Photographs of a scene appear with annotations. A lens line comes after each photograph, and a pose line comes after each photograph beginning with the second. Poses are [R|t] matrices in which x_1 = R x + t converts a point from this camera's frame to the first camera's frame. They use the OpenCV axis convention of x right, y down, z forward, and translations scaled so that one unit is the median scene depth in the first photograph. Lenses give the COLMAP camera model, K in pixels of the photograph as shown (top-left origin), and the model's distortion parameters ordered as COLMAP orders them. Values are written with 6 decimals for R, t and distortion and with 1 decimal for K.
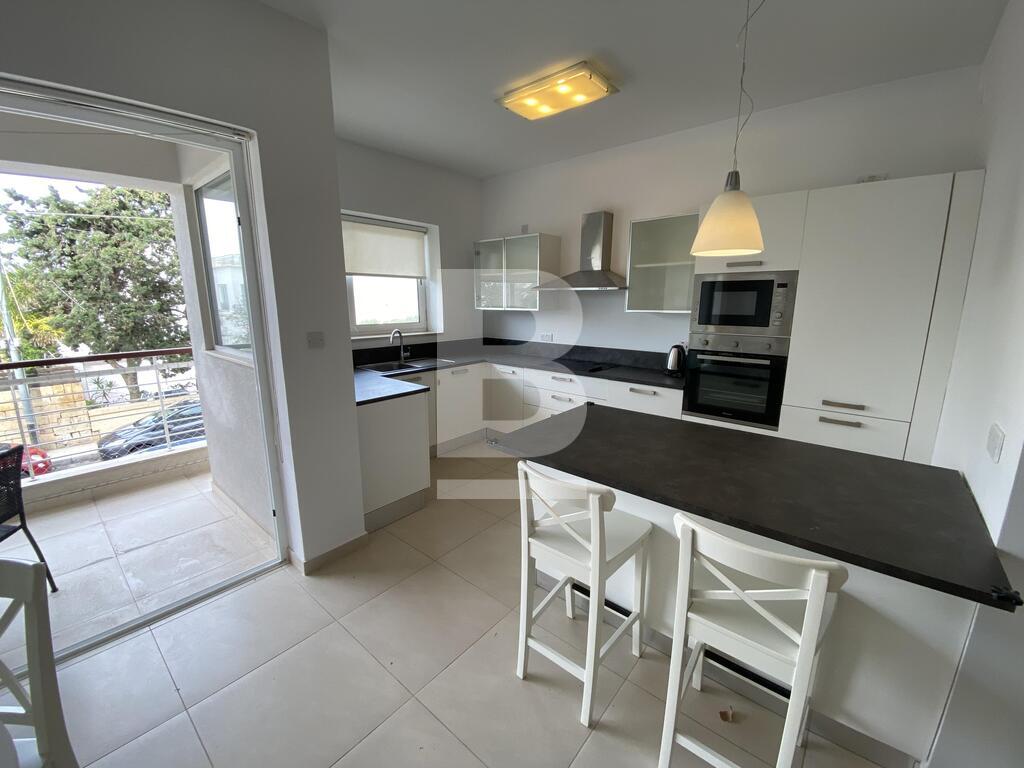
lens RADIAL K [[412.9, 0, 518.7], [0, 412.9, 385.0], [0, 0, 1]] dist [-0.000786, -0.010779]
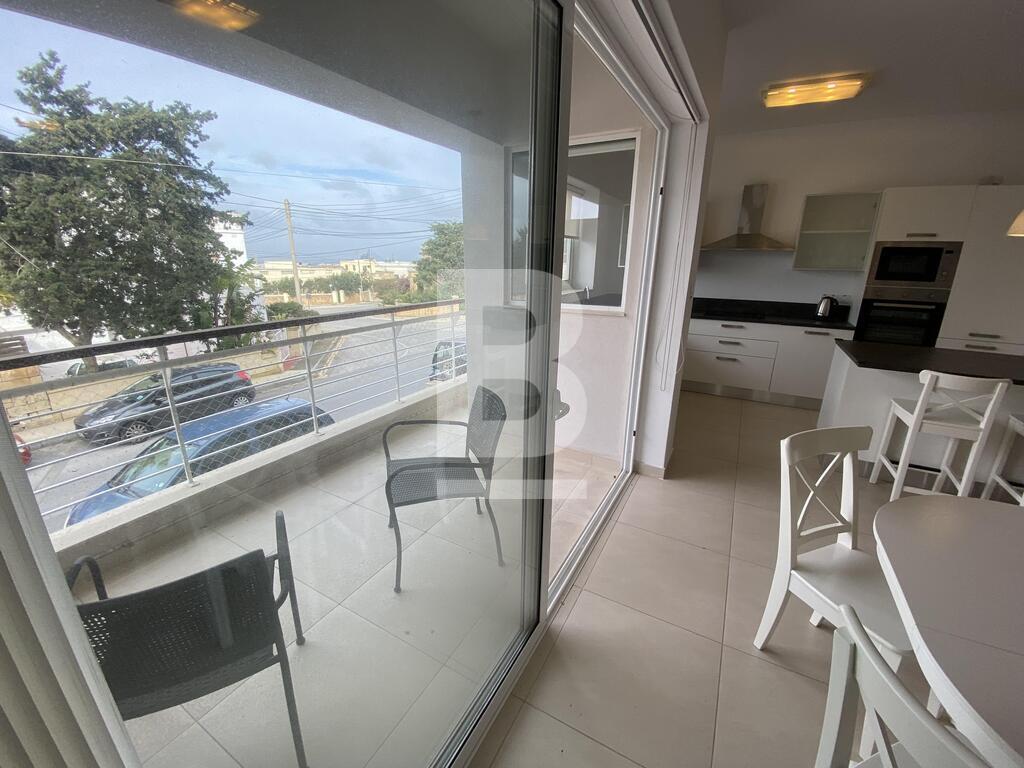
lens RADIAL K [[412.9, 0, 518.3], [0, 412.9, 382.6], [0, 0, 1]] dist [-0.000786, -0.010779]
pose [[0.982586, -0.045046, 0.180264, -0.258475], [0.029561, 0.995710, 0.087682, 0.008889], [-0.183441, -0.080826, 0.979702, -0.029767]]
